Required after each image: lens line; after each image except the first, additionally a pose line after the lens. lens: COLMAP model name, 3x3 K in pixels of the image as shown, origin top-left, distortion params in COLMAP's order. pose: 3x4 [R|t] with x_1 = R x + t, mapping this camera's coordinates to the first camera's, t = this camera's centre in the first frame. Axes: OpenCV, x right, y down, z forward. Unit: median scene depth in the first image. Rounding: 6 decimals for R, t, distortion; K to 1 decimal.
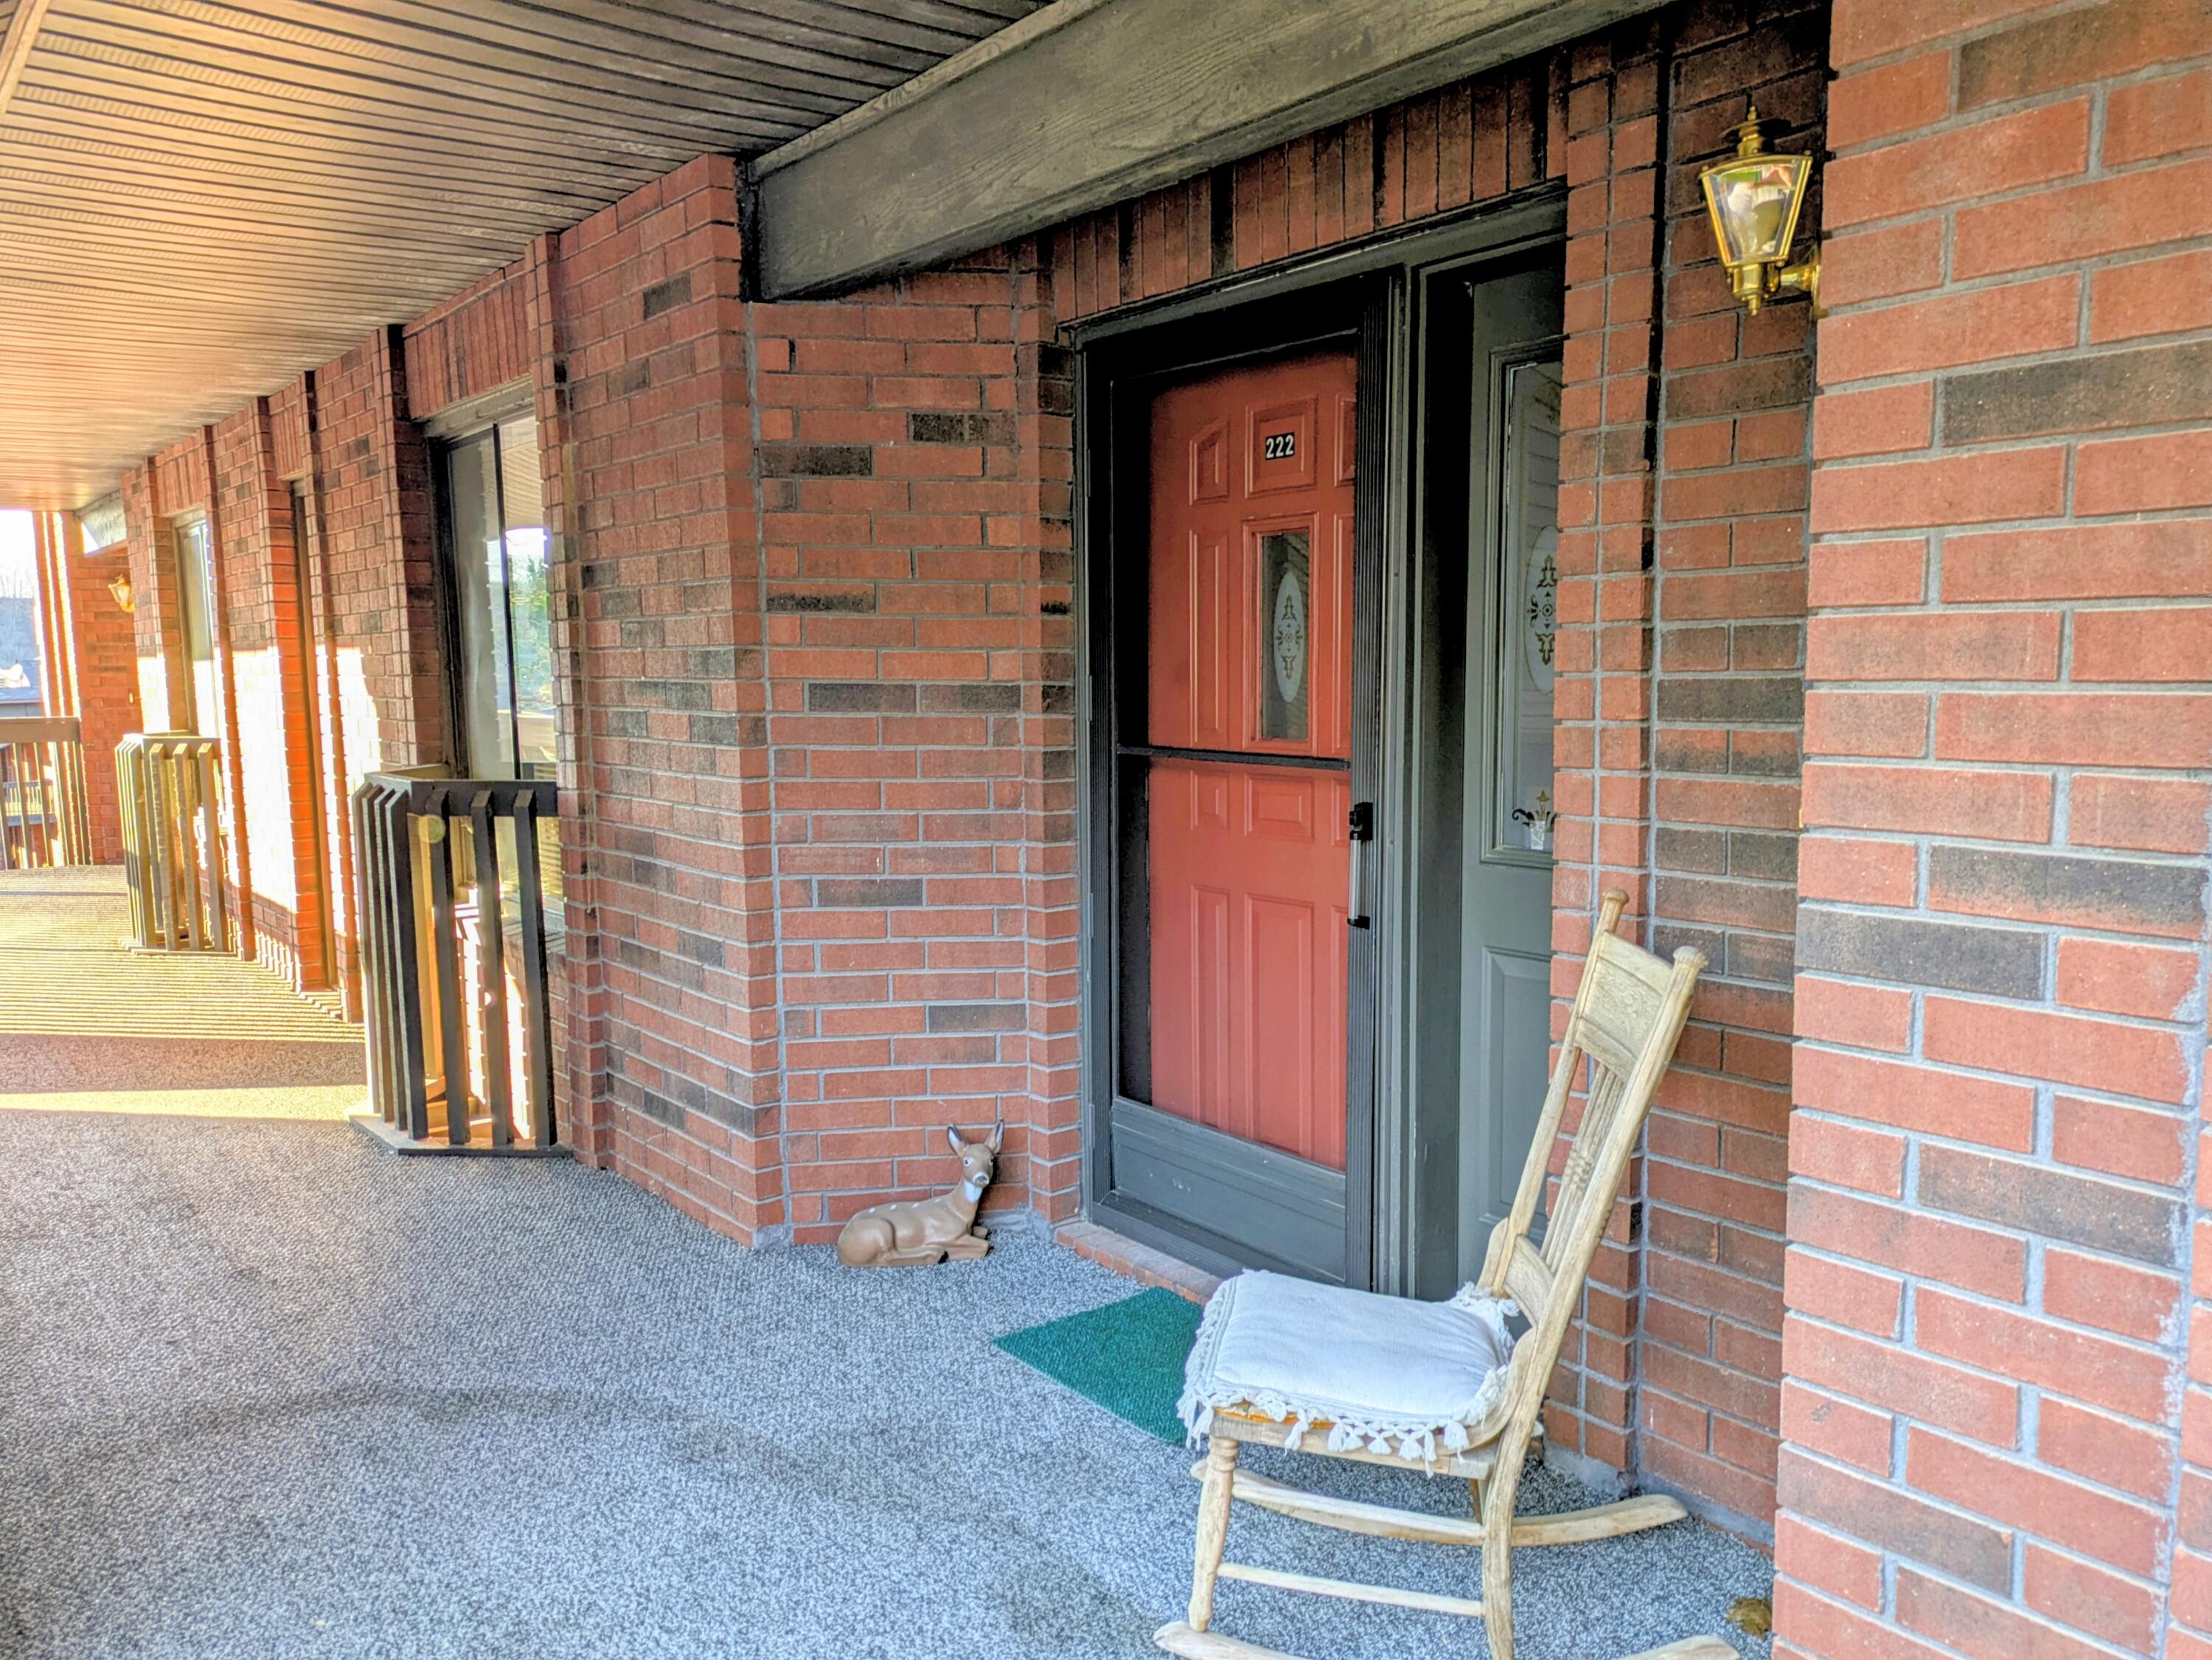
lens RADIAL K [[1647.1, 0, 1106.0], [0, 1647.1, 830.0], [0, 0, 1]] dist [0.083014, -0.083509]
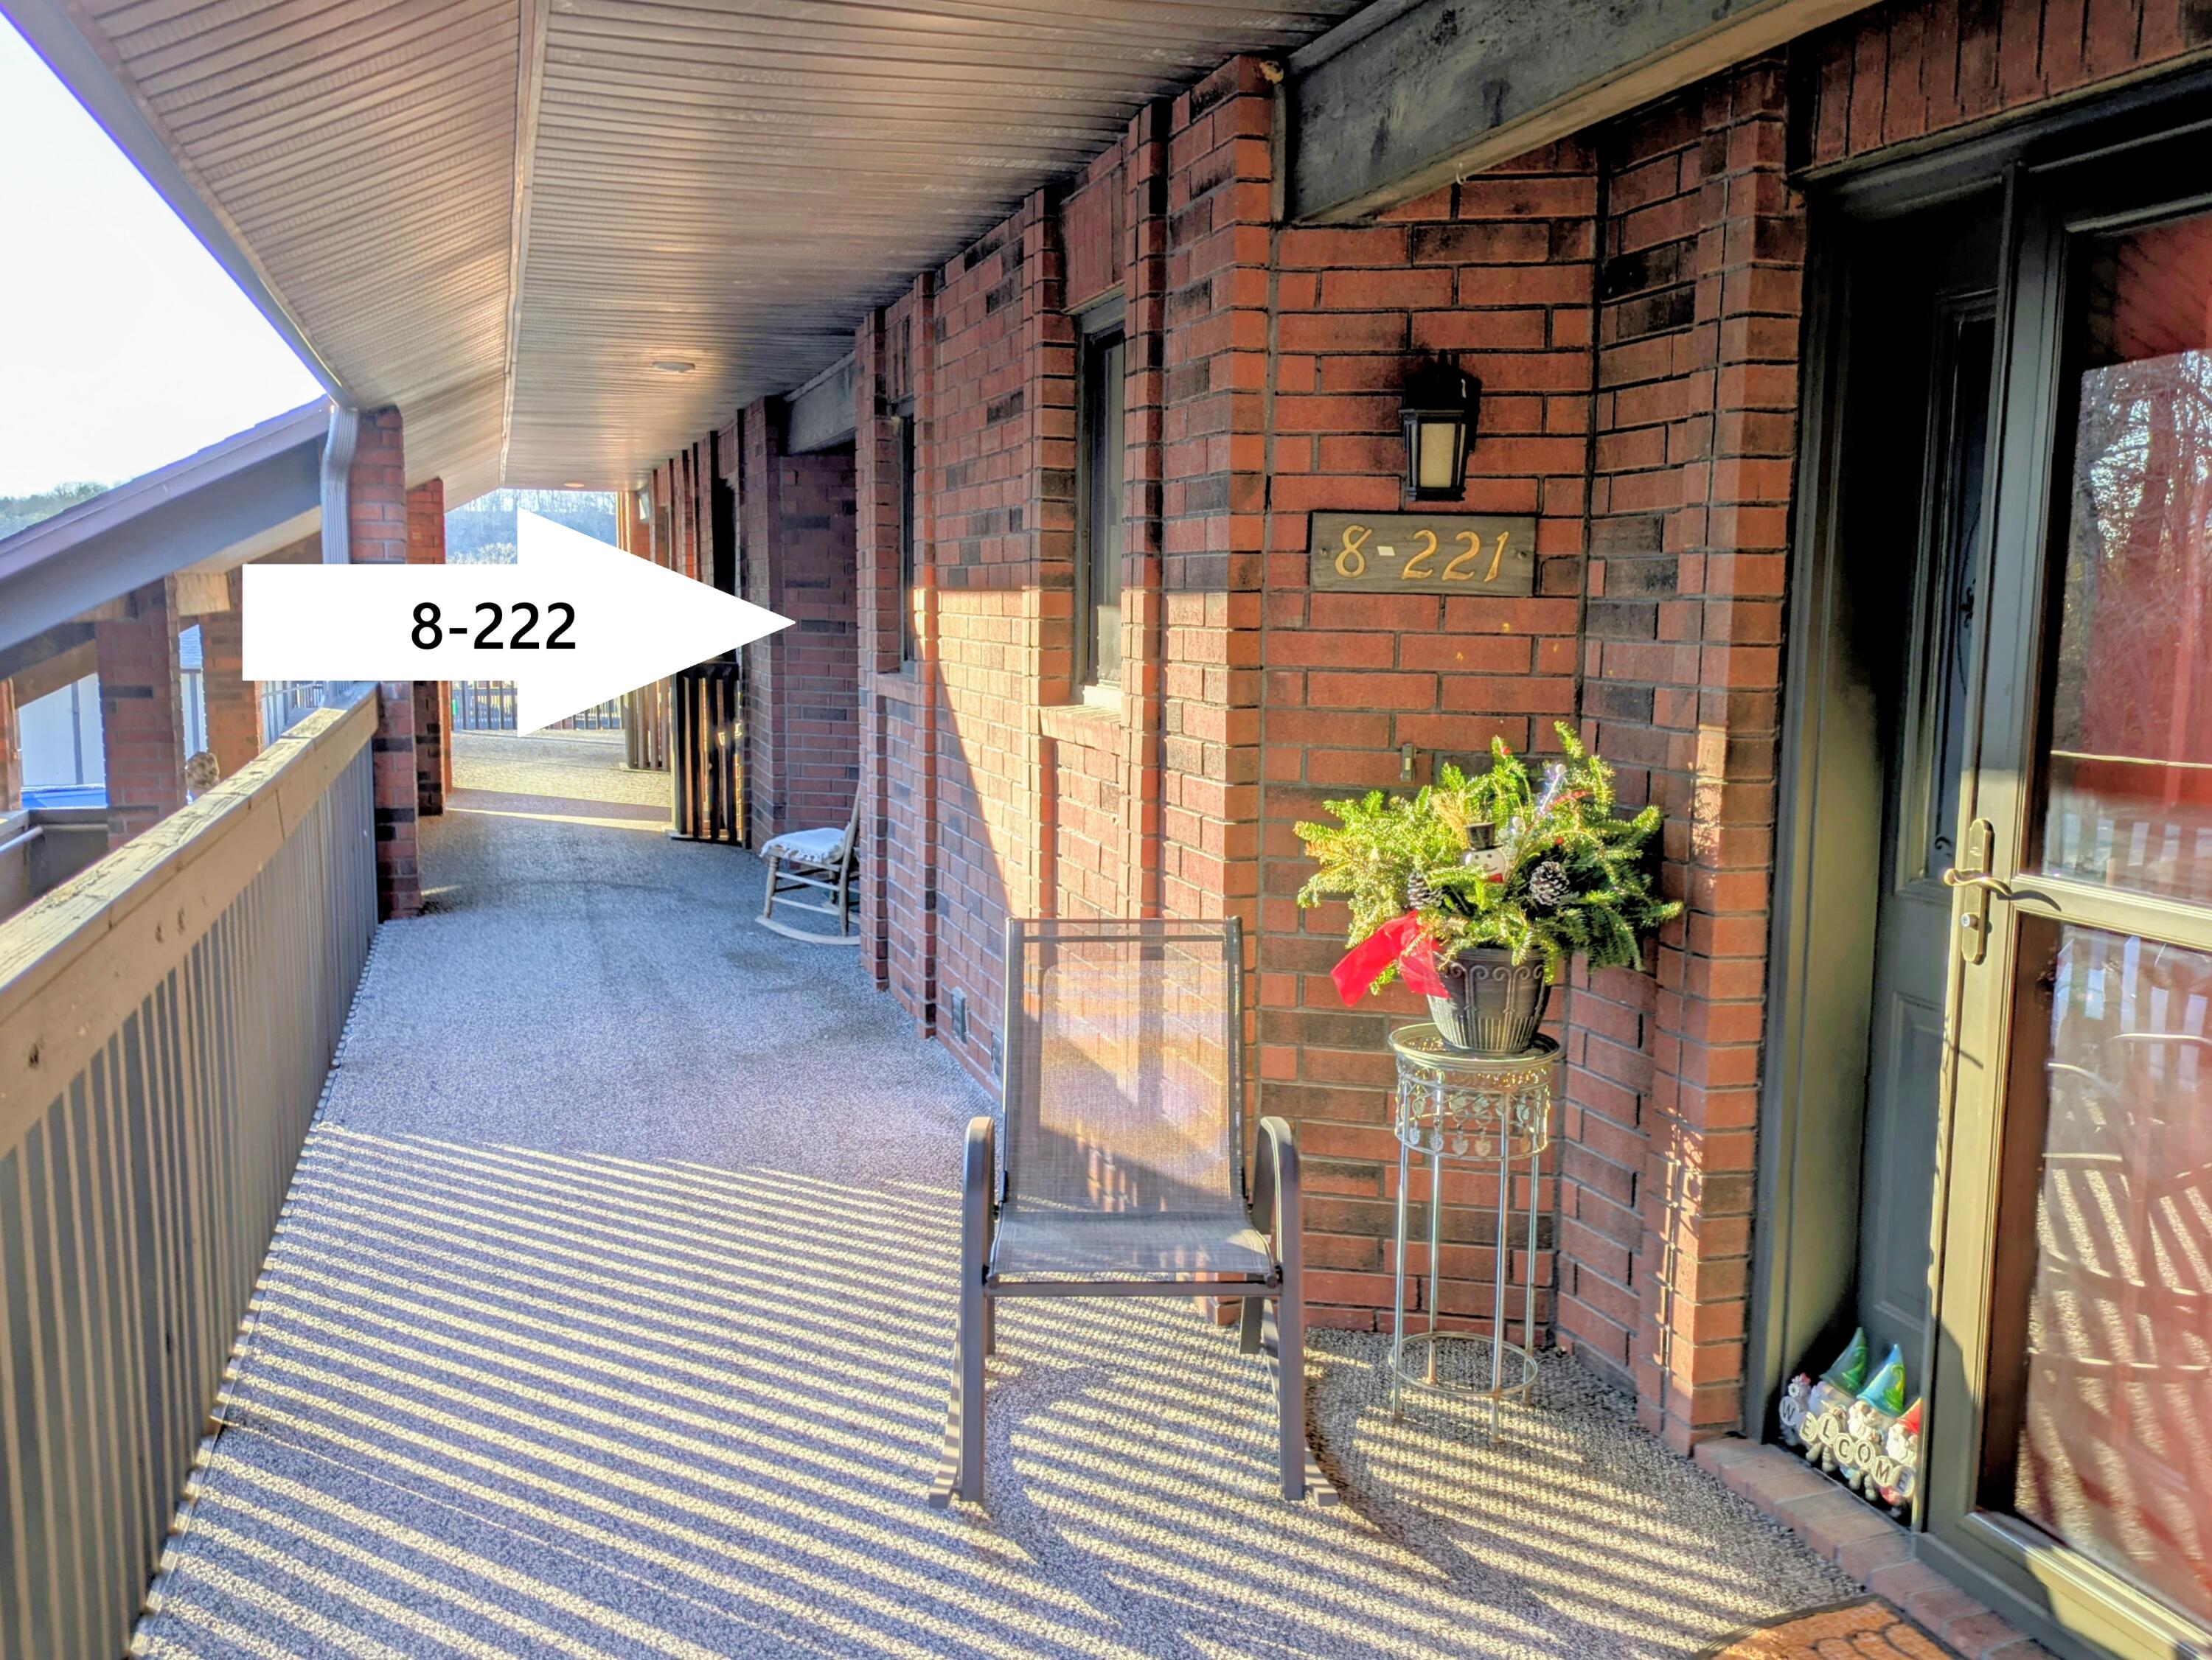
lens RADIAL K [[1647.1, 0, 1106.0], [0, 1647.1, 830.0], [0, 0, 1]] dist [0.083014, -0.083509]
pose [[0.949530, 0.046868, -0.310155, 0.743476], [-0.033459, 0.998267, 0.048417, 0.062100], [0.311887, -0.035596, 0.949452, -0.808977]]
